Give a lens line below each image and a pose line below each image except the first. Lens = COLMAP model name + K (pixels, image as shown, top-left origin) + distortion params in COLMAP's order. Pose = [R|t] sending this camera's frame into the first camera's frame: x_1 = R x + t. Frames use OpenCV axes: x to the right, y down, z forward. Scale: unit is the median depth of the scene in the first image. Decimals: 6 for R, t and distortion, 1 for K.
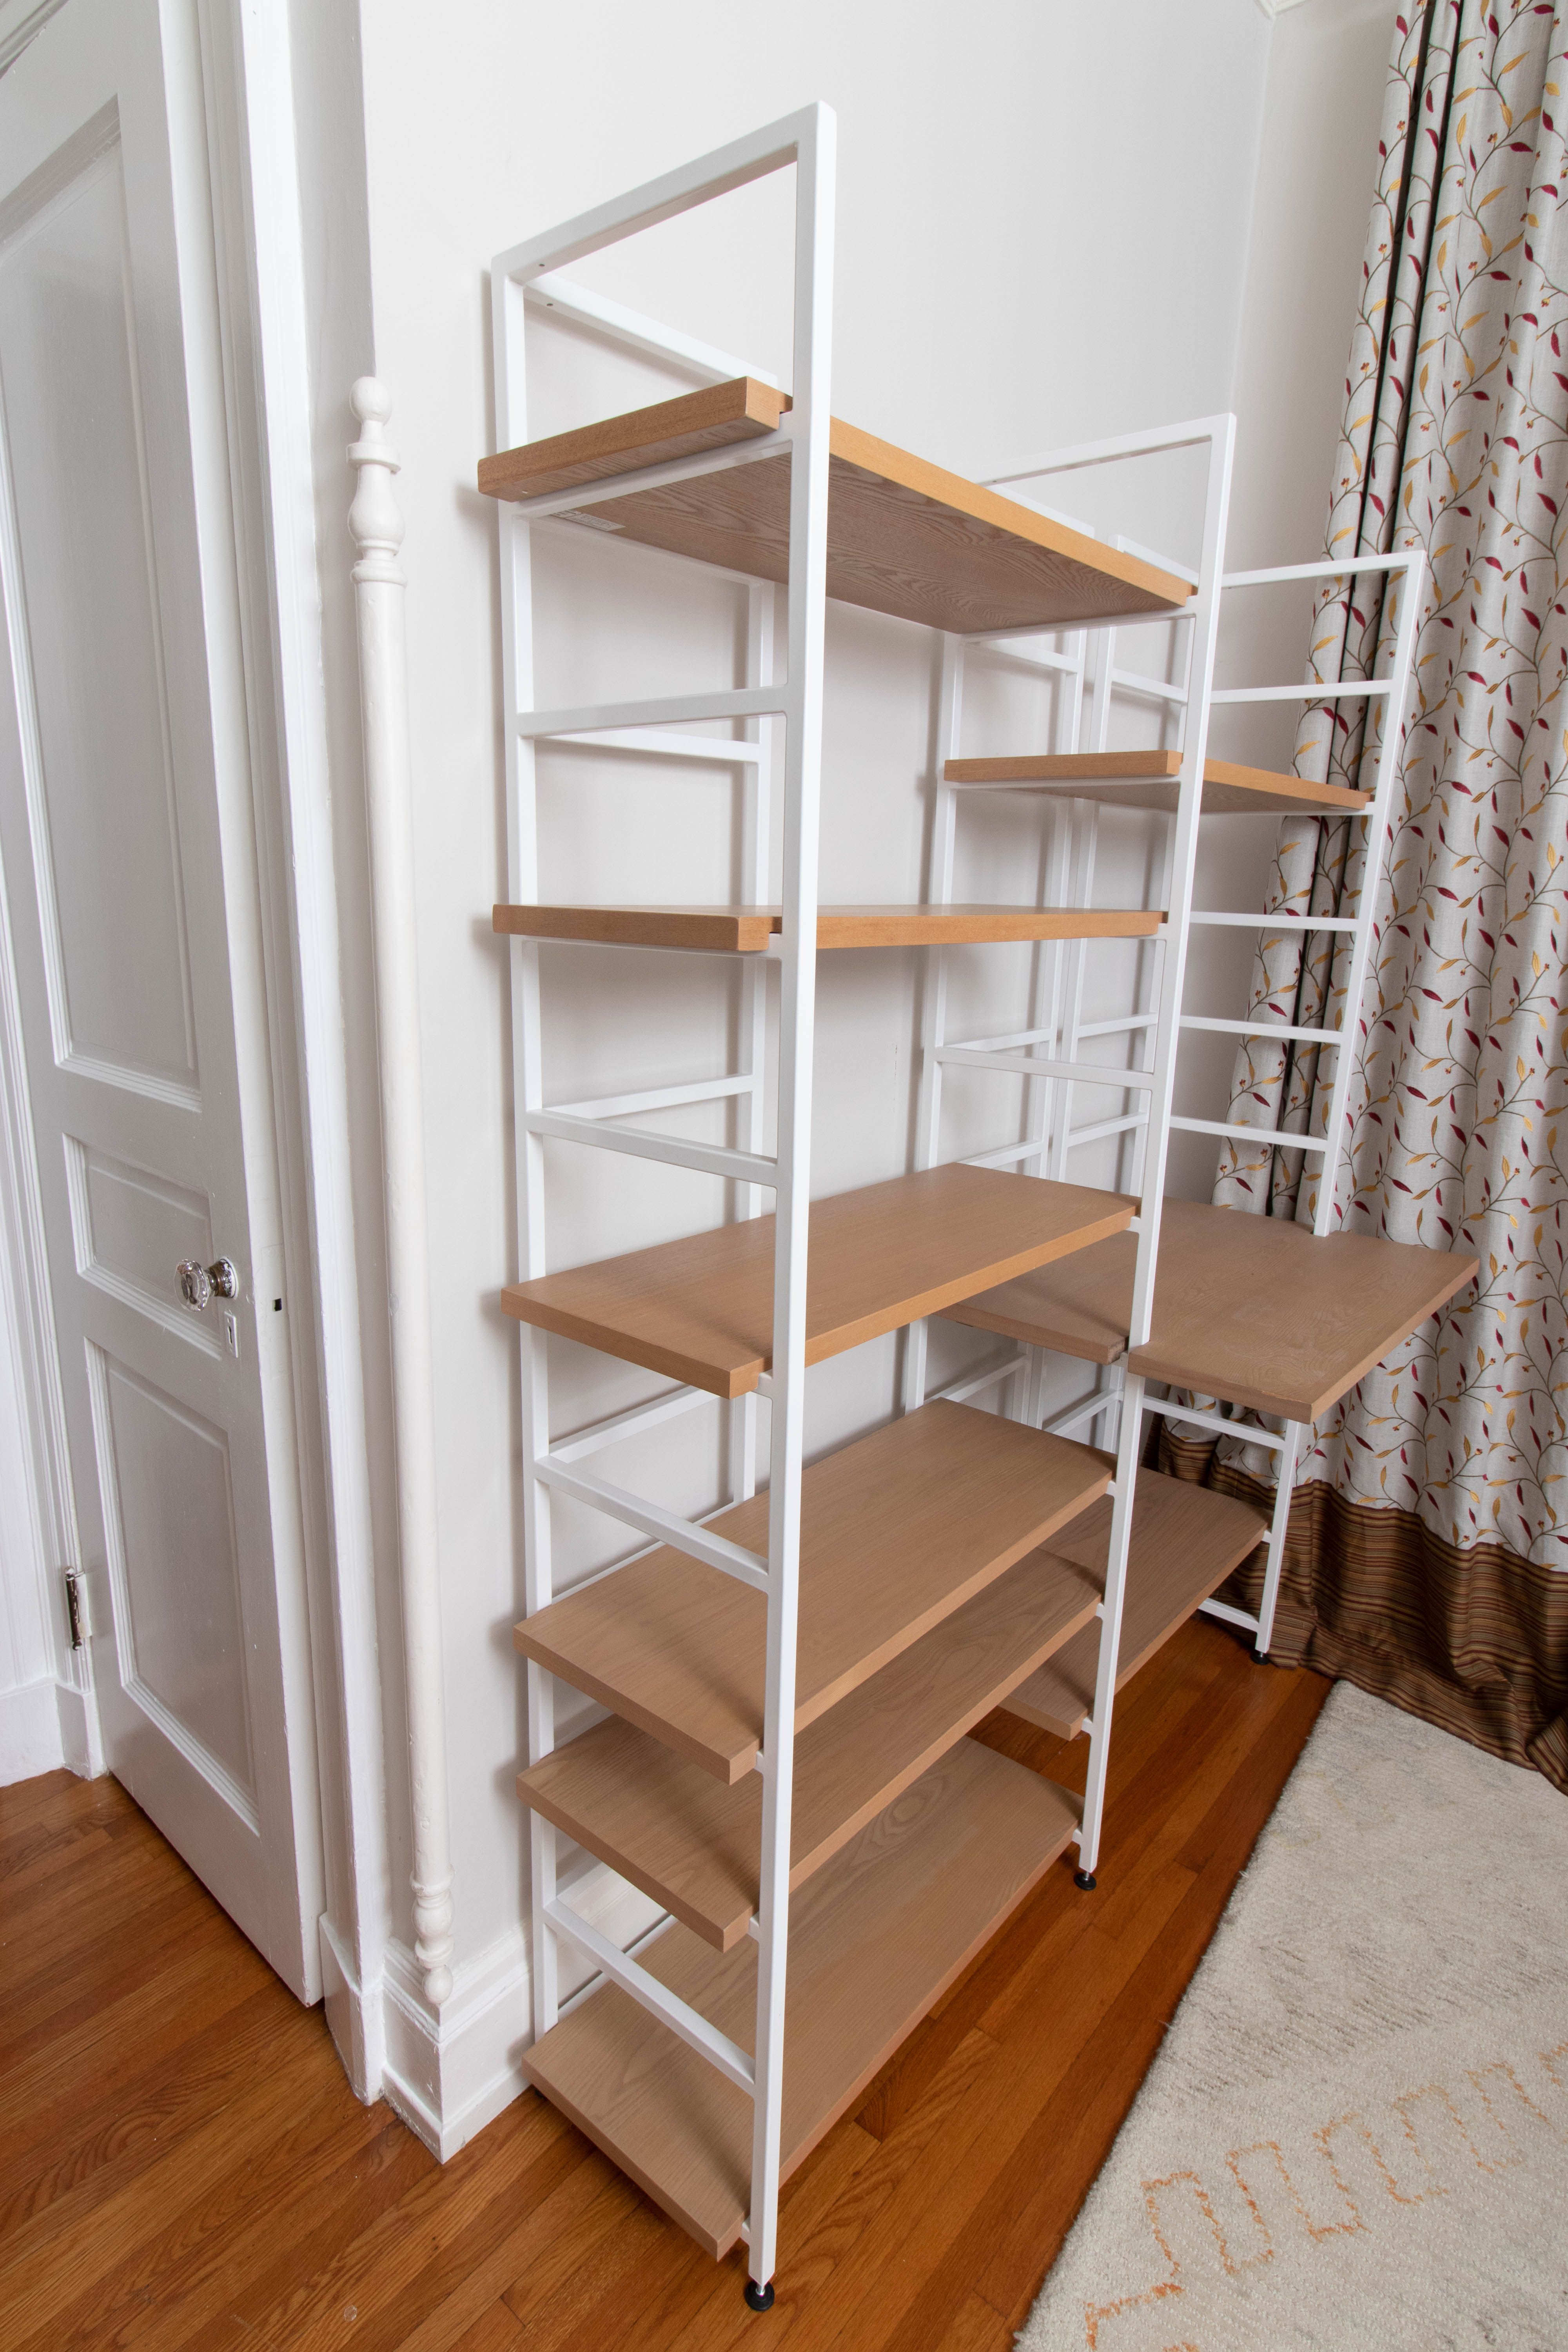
lens RADIAL K [[1251.2, 0, 712.3], [0, 1251.2, 1164.2], [0, 0, 1]] dist [-0.000237, 0.000276]
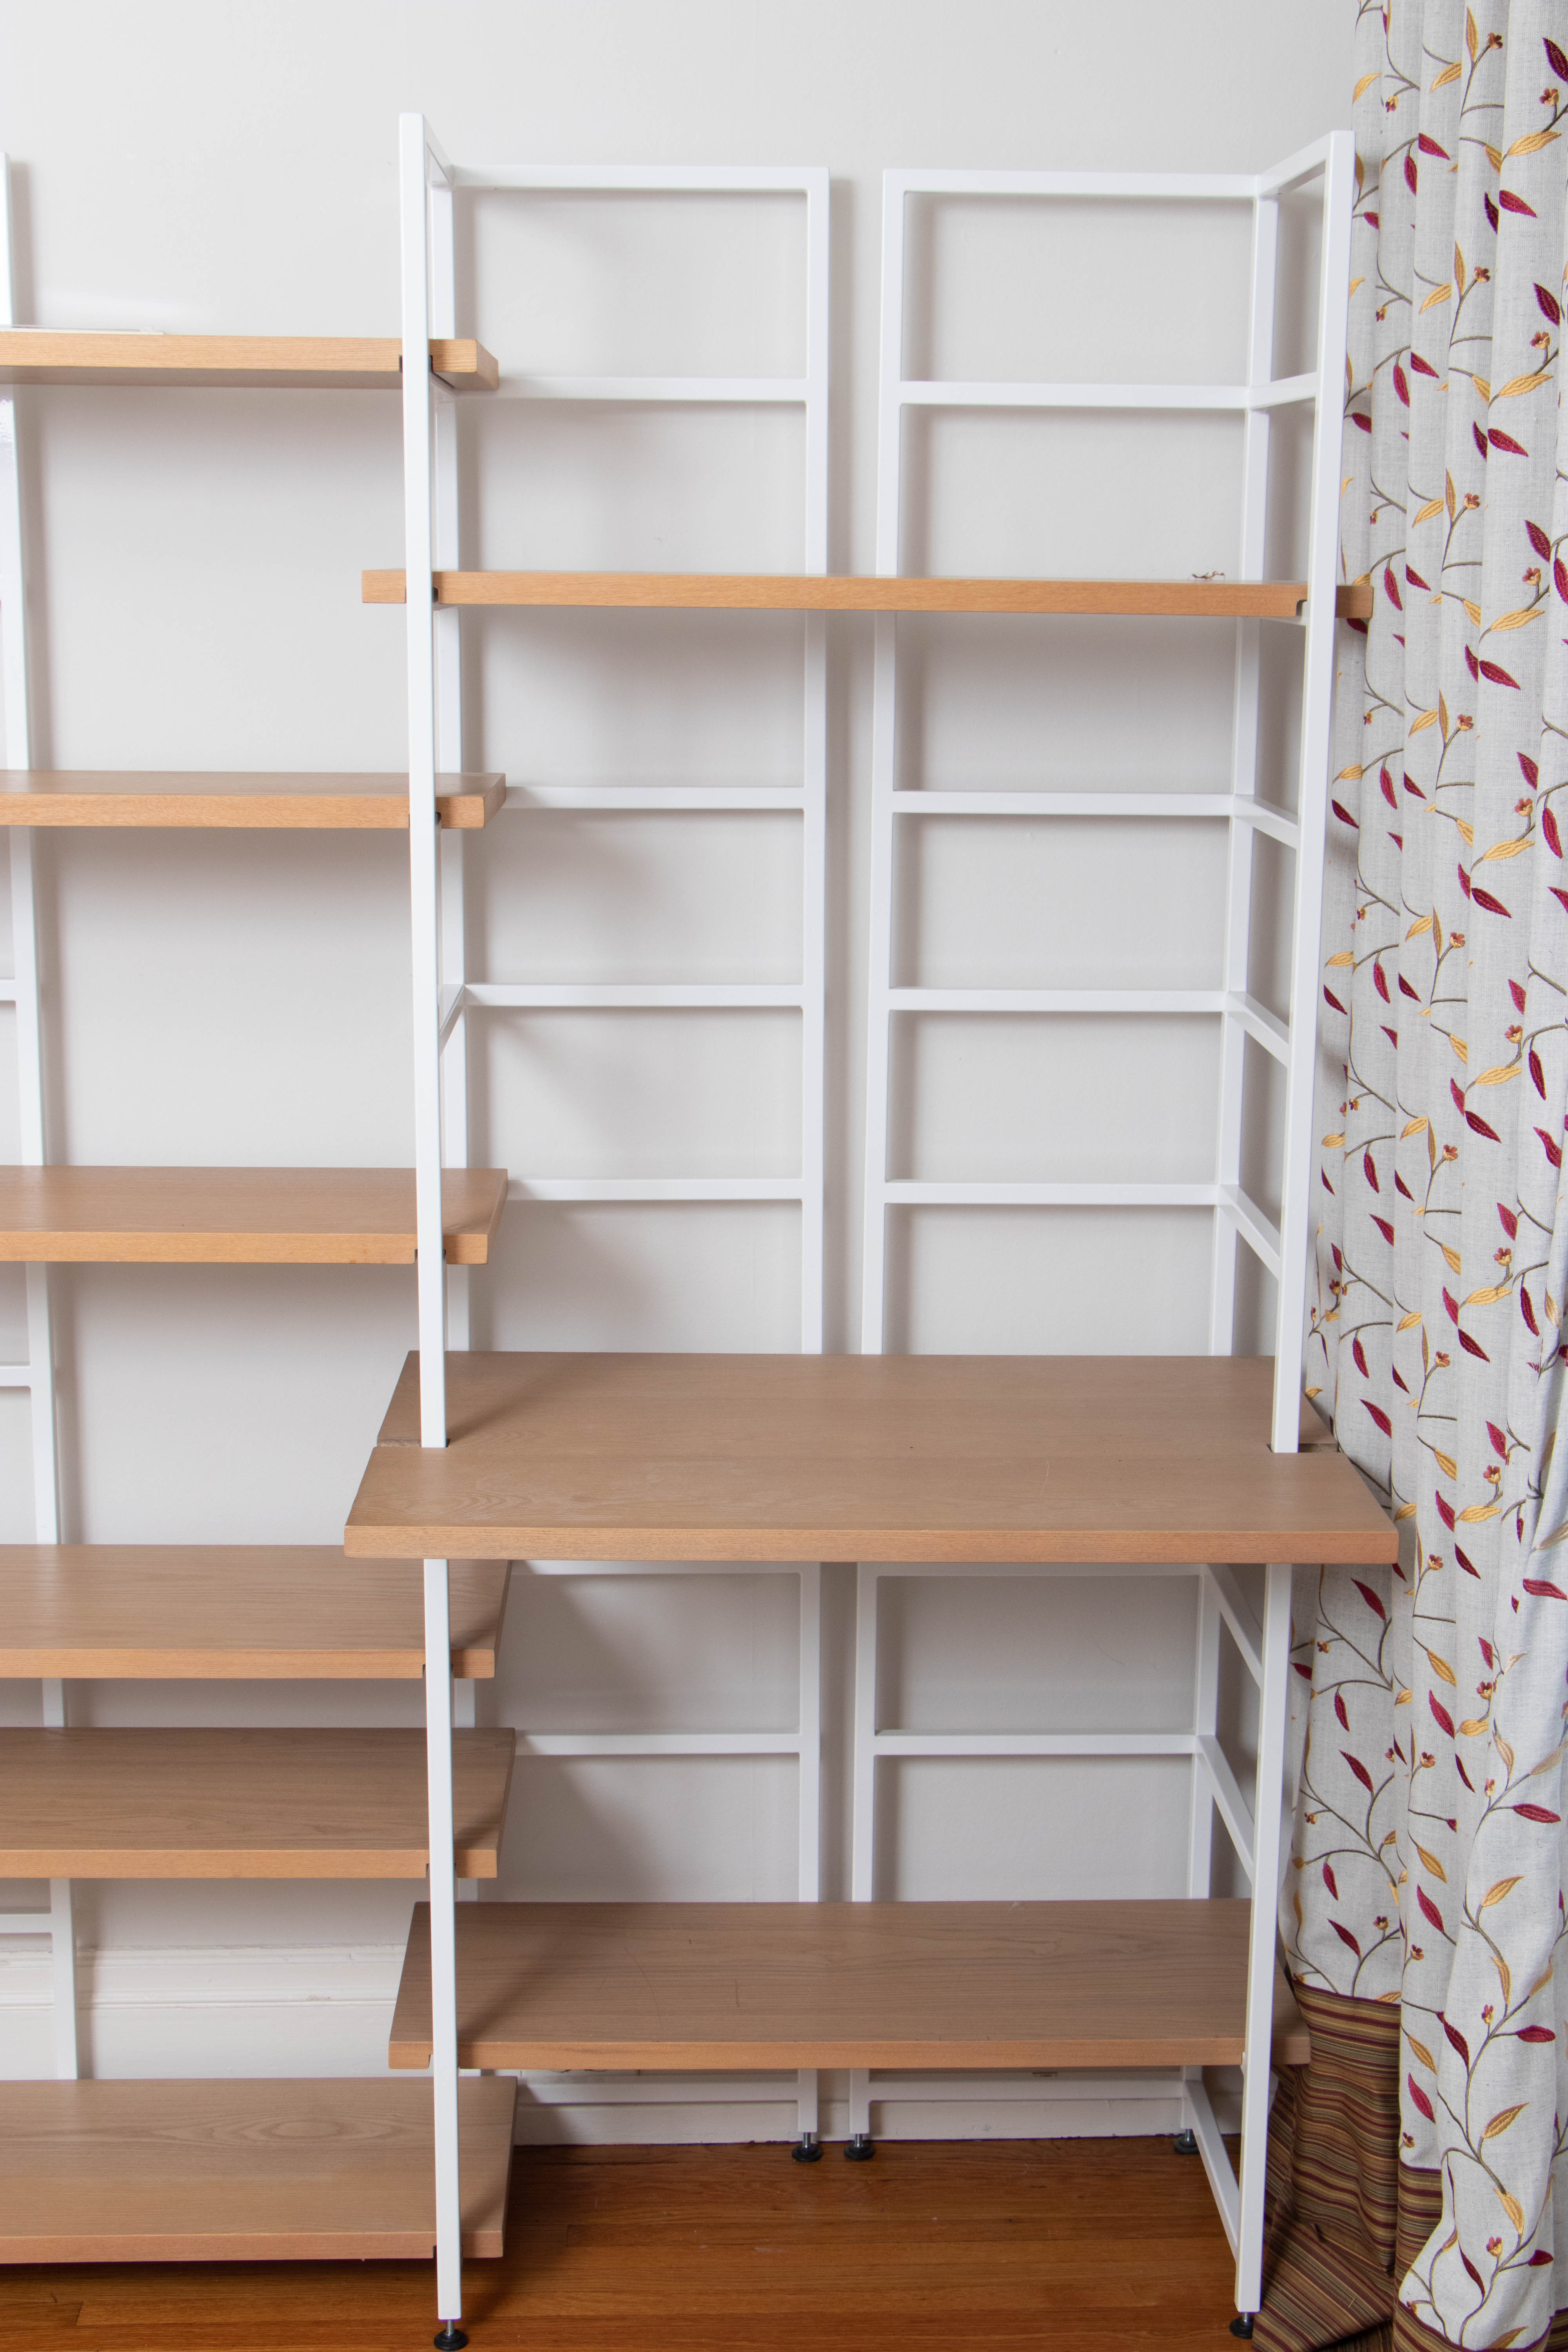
lens RADIAL K [[3098.3, 0, 784.0], [0, 3098.3, 1176.0], [0, 0, 1]] dist [-0.001091, 0.052487]
pose [[0.696262, 0.126147, -0.706616, 1.207001], [-0.161370, 0.986745, 0.017150, -0.039953], [0.699413, 0.102085, 0.707390, -0.024834]]
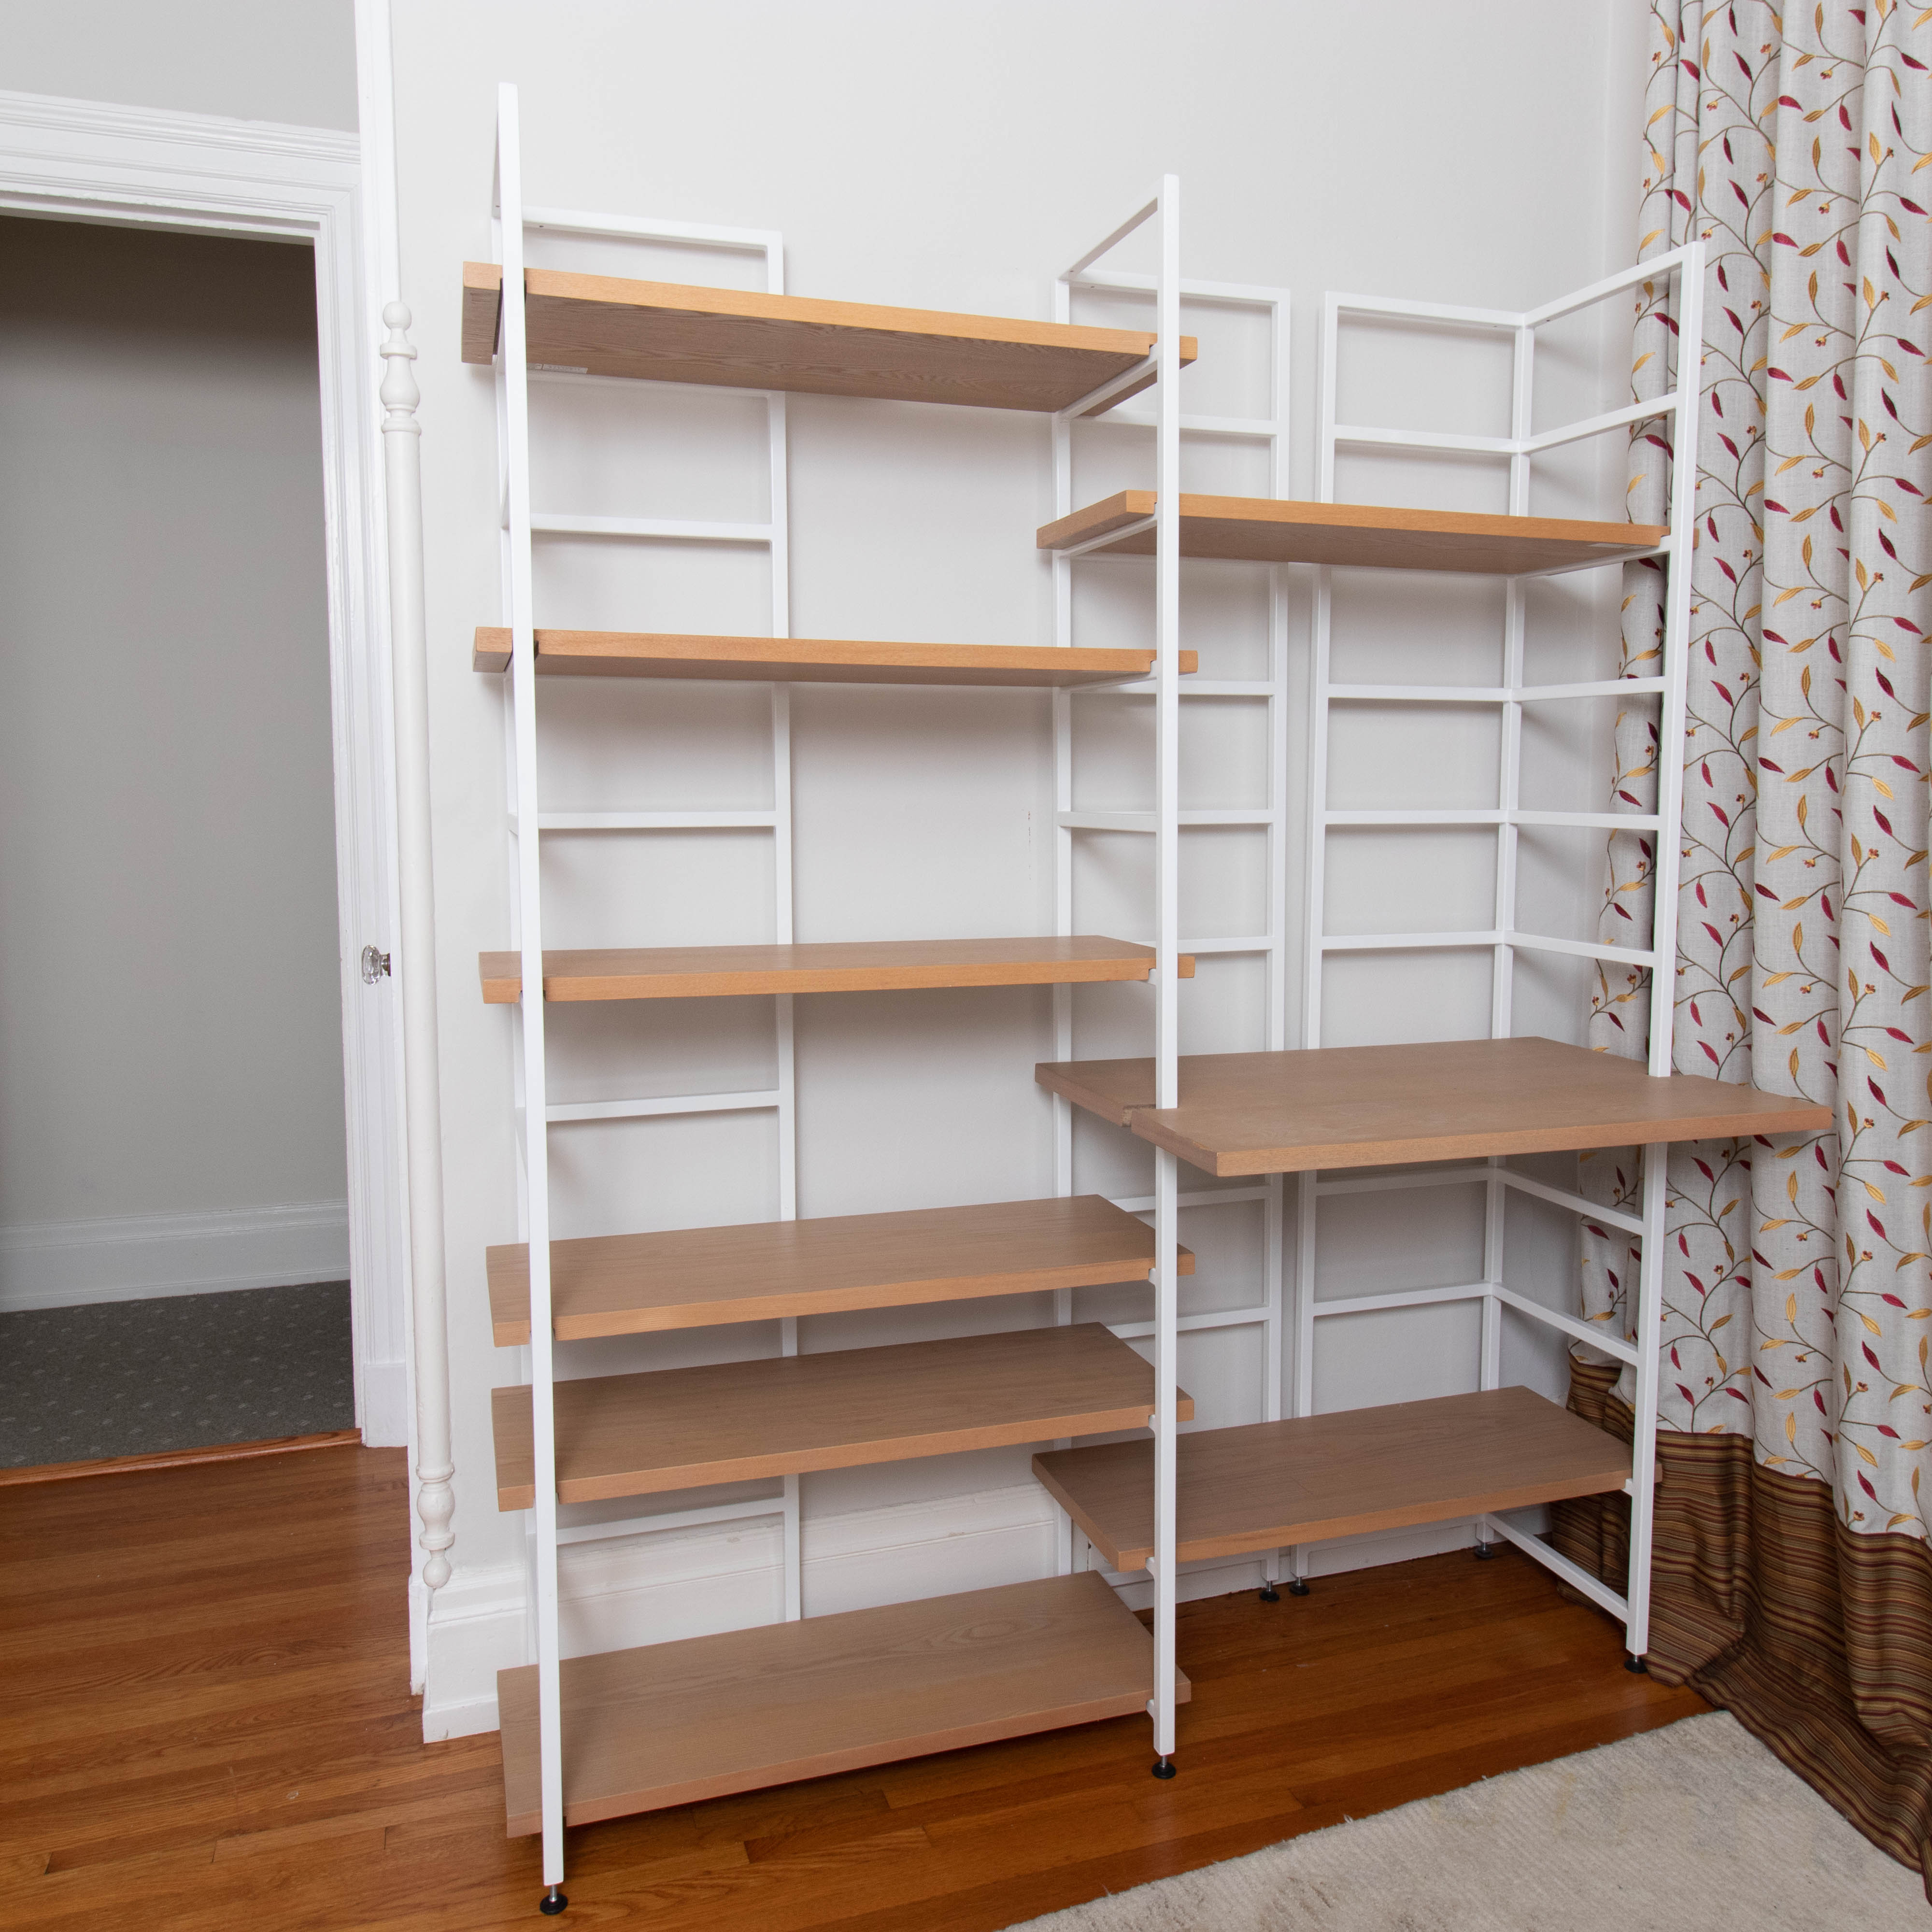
lens RADIAL K [[1537.5, 0, 953.3], [0, 1537.5, 910.9], [0, 0, 1]] dist [0.008636, -0.007046]
pose [[0.864608, 0.018967, -0.502089, 0.587208], [-0.097014, 0.986785, -0.129785, 0.122529], [0.492992, 0.160923, 0.855022, -0.056586]]
